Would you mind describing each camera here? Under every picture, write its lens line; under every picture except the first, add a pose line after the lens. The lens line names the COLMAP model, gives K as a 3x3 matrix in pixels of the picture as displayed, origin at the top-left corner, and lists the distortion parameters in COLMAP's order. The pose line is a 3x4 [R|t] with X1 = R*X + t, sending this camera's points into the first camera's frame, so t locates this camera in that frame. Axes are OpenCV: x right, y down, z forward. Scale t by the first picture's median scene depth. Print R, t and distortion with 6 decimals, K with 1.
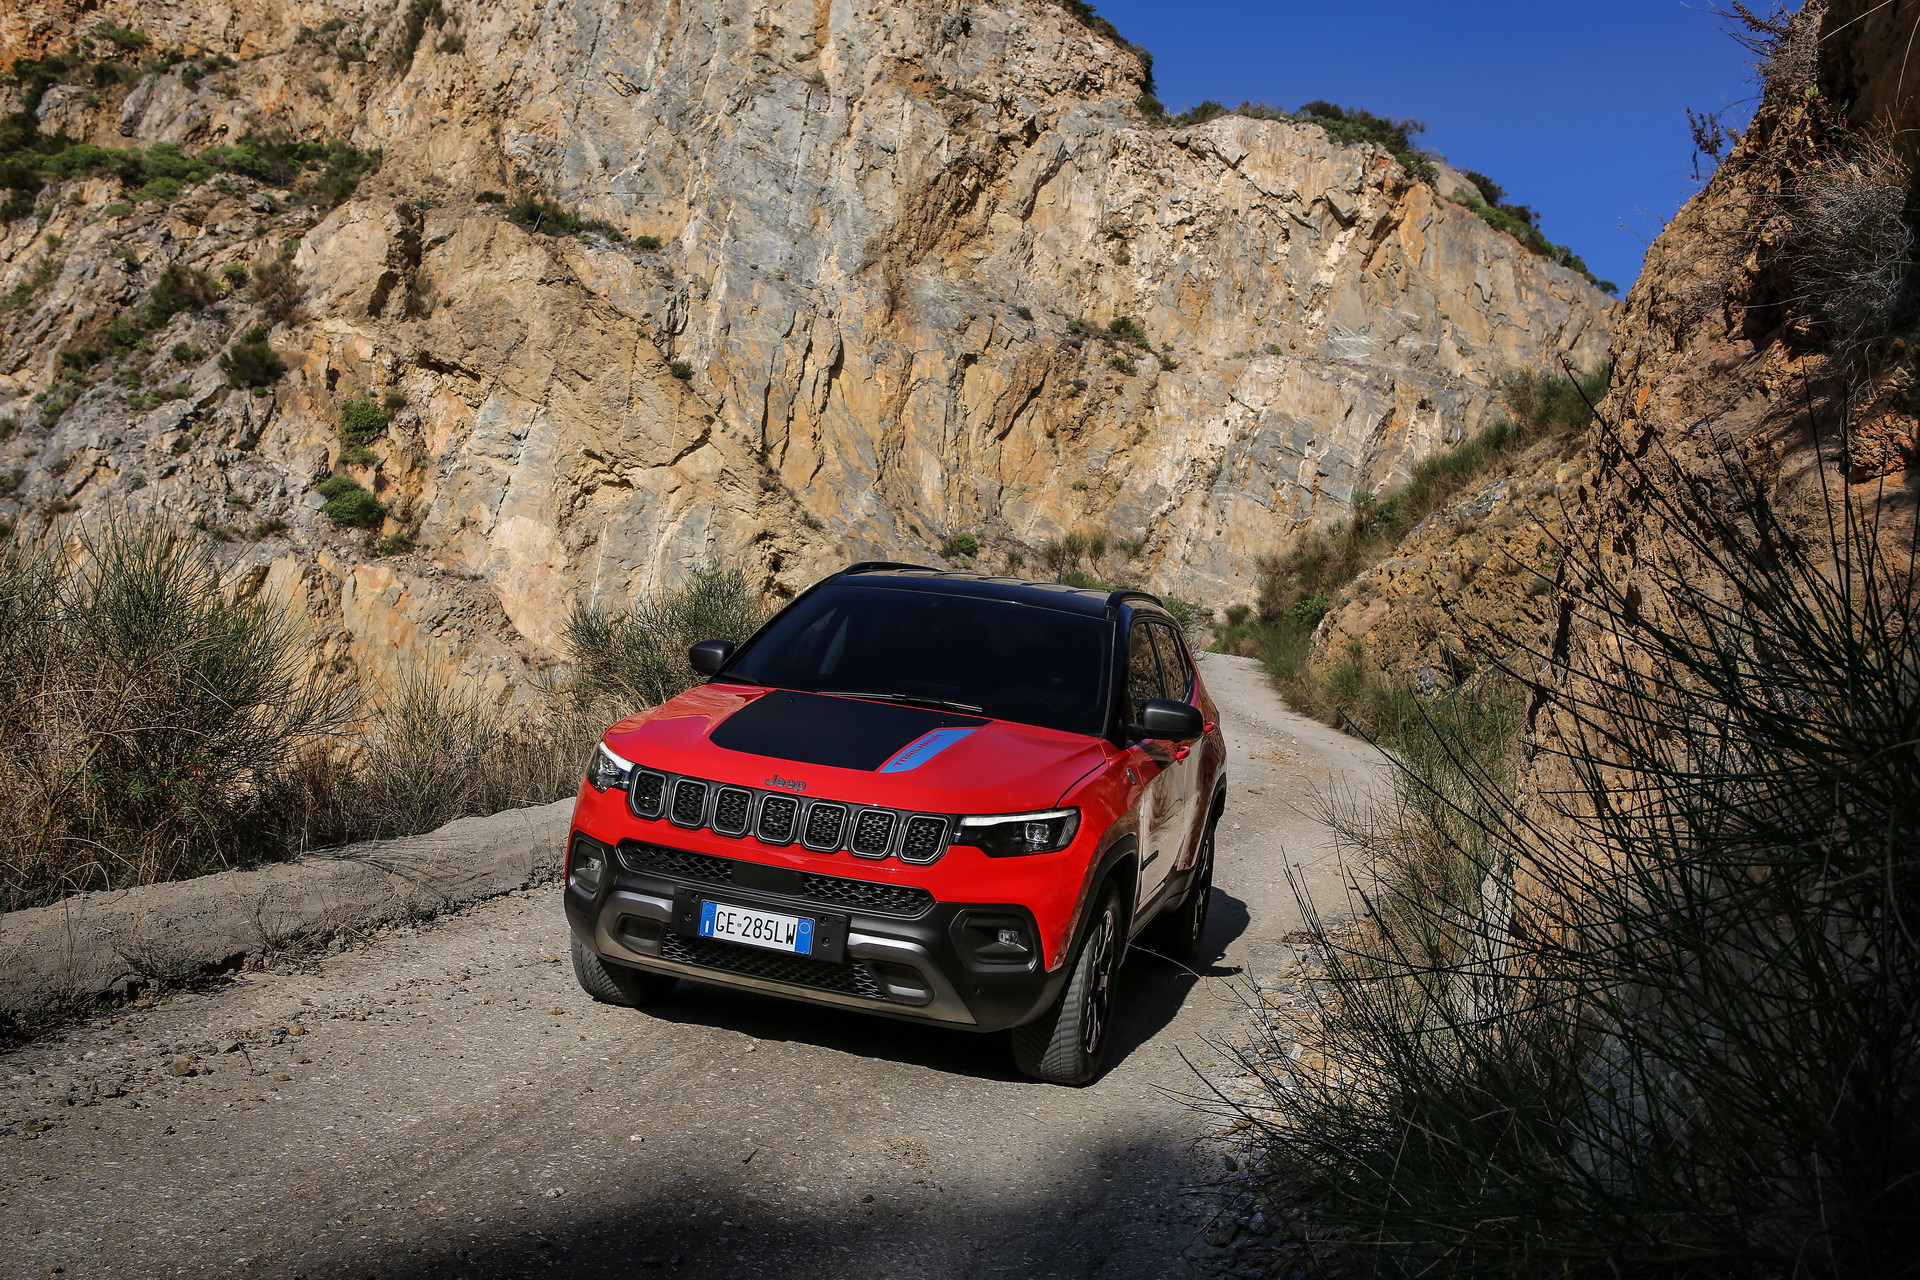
lens RADIAL K [[1735.5, 0, 960.0], [0, 1735.5, 640.0], [0, 0, 1]] dist [-0.068025, 0.000213]
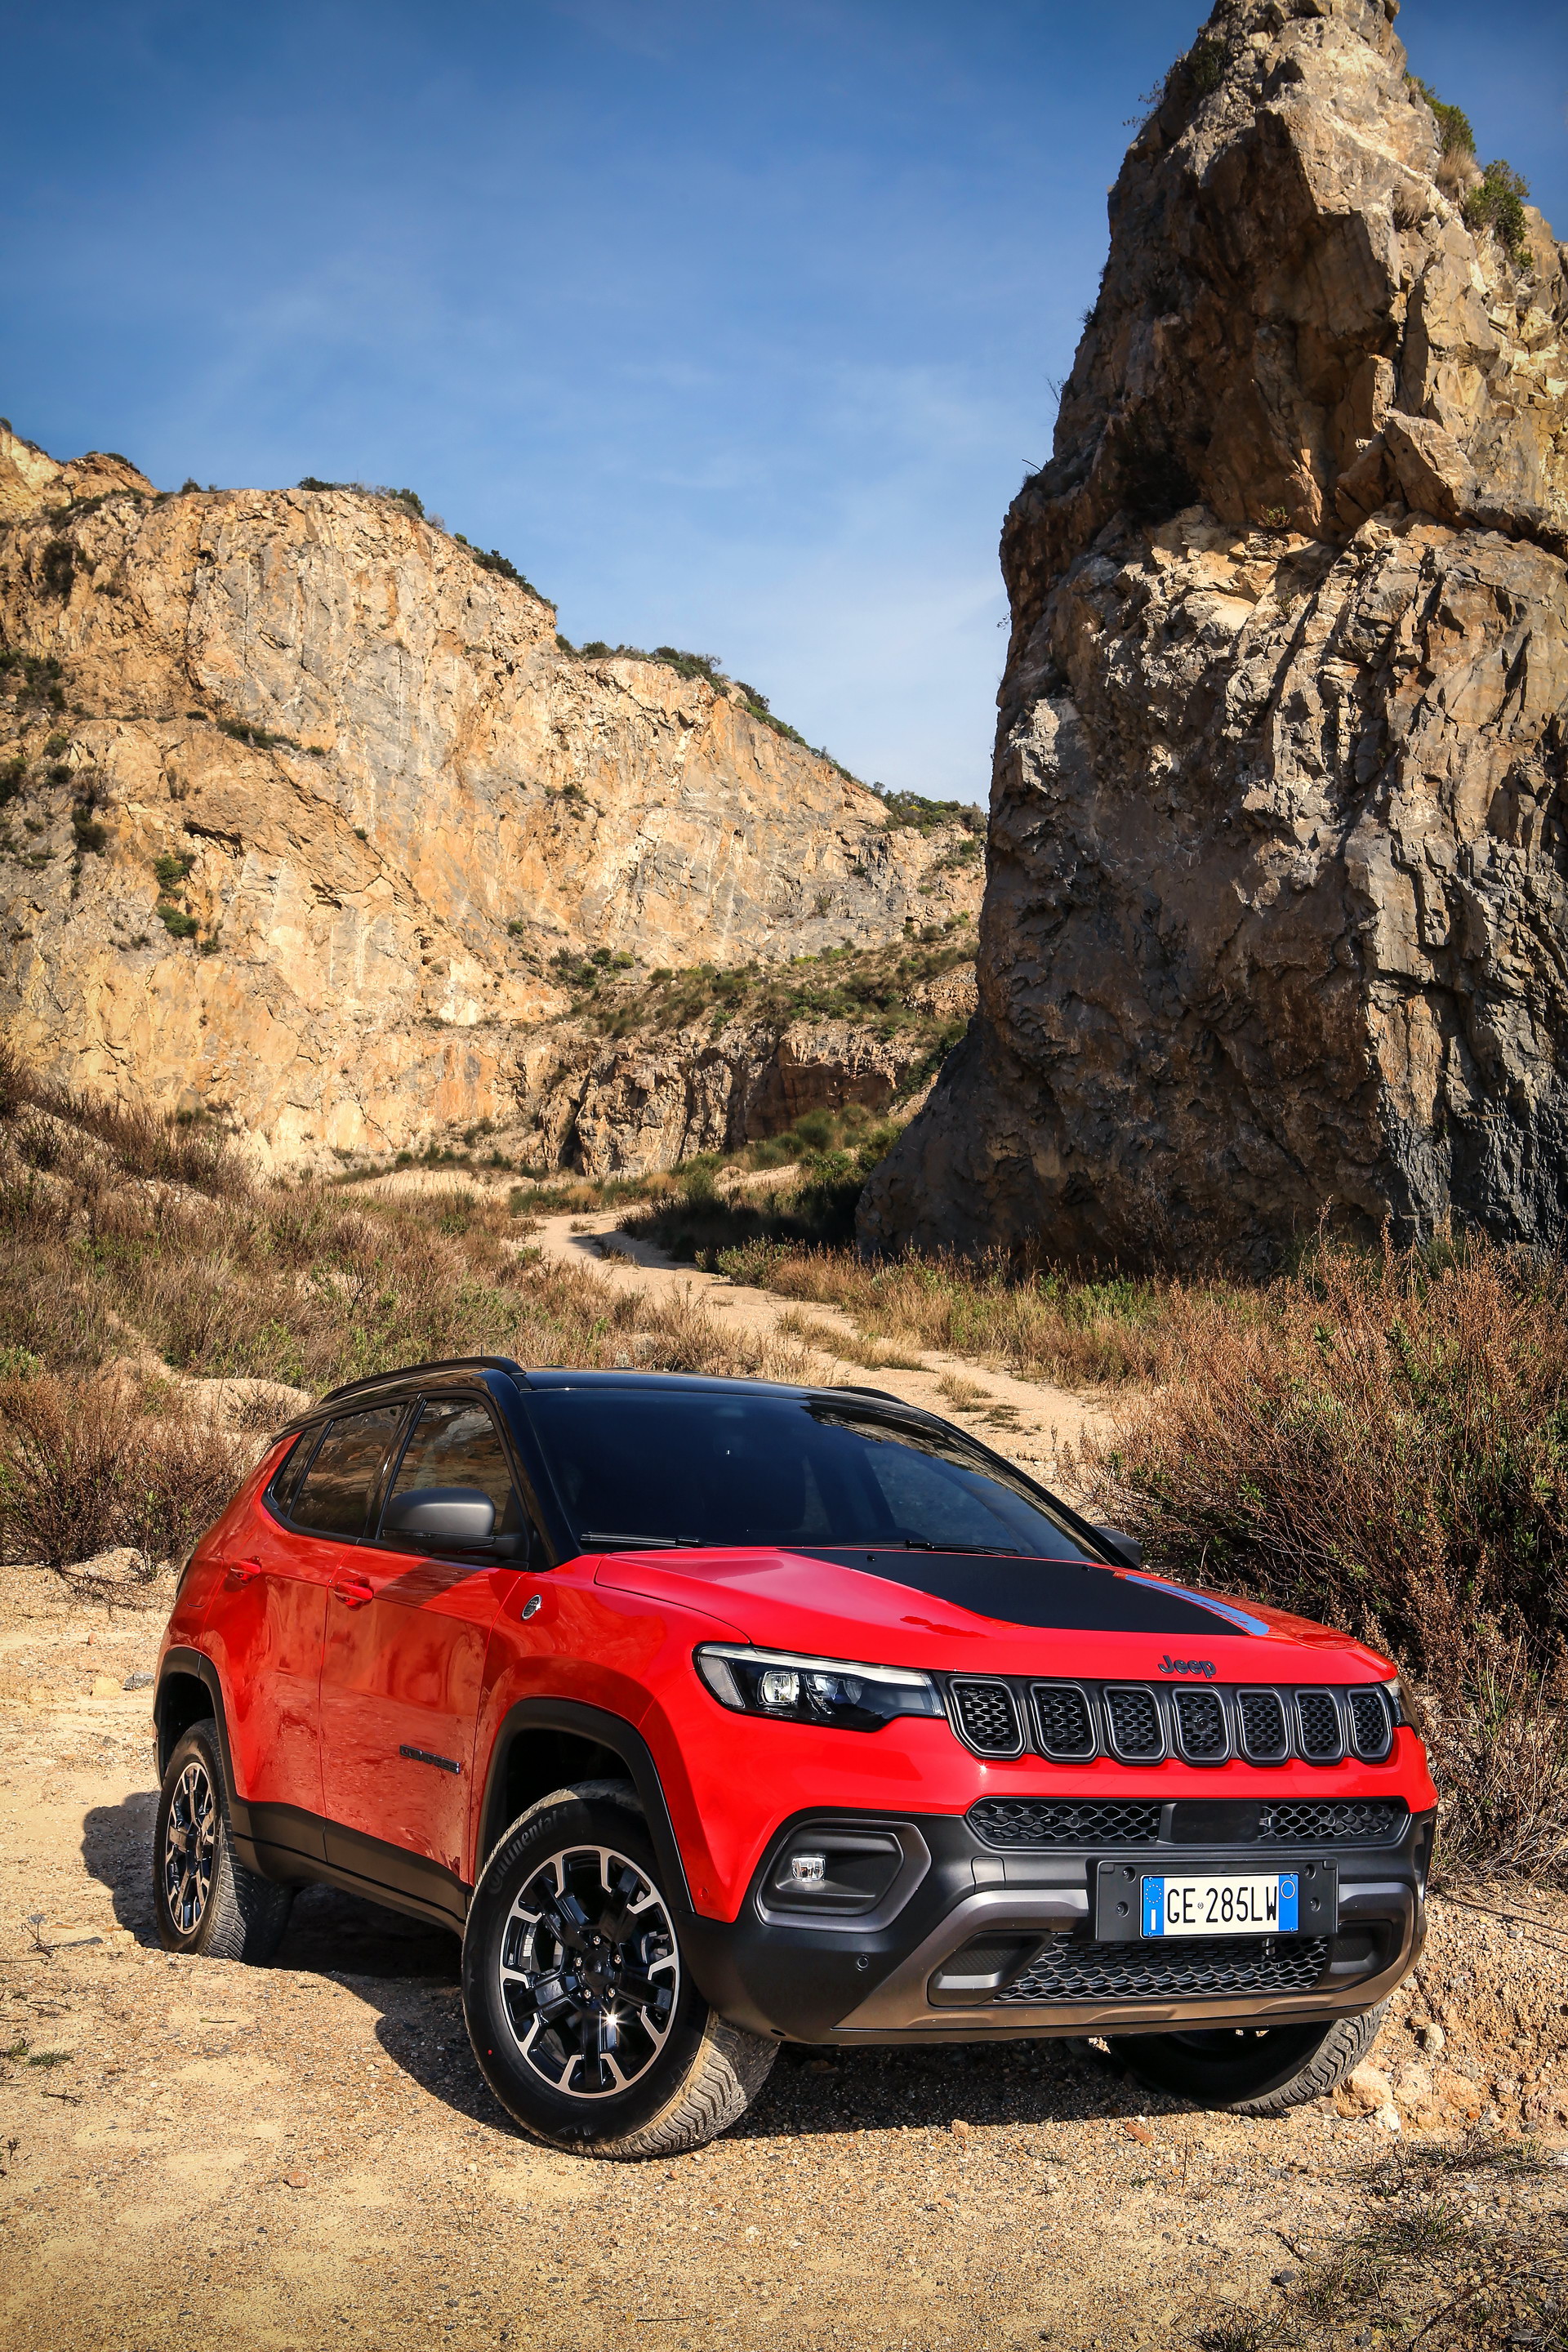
lens RADIAL K [[2126.0, 0, 784.0], [0, 2126.0, 1176.0], [0, 0, 1]] dist [-0.068025, 0.000213]
pose [[0.888061, -0.097408, 0.449287, -0.706465], [0.035785, 0.988976, 0.143685, -0.099735], [-0.458330, -0.111523, 0.881757, -0.991252]]
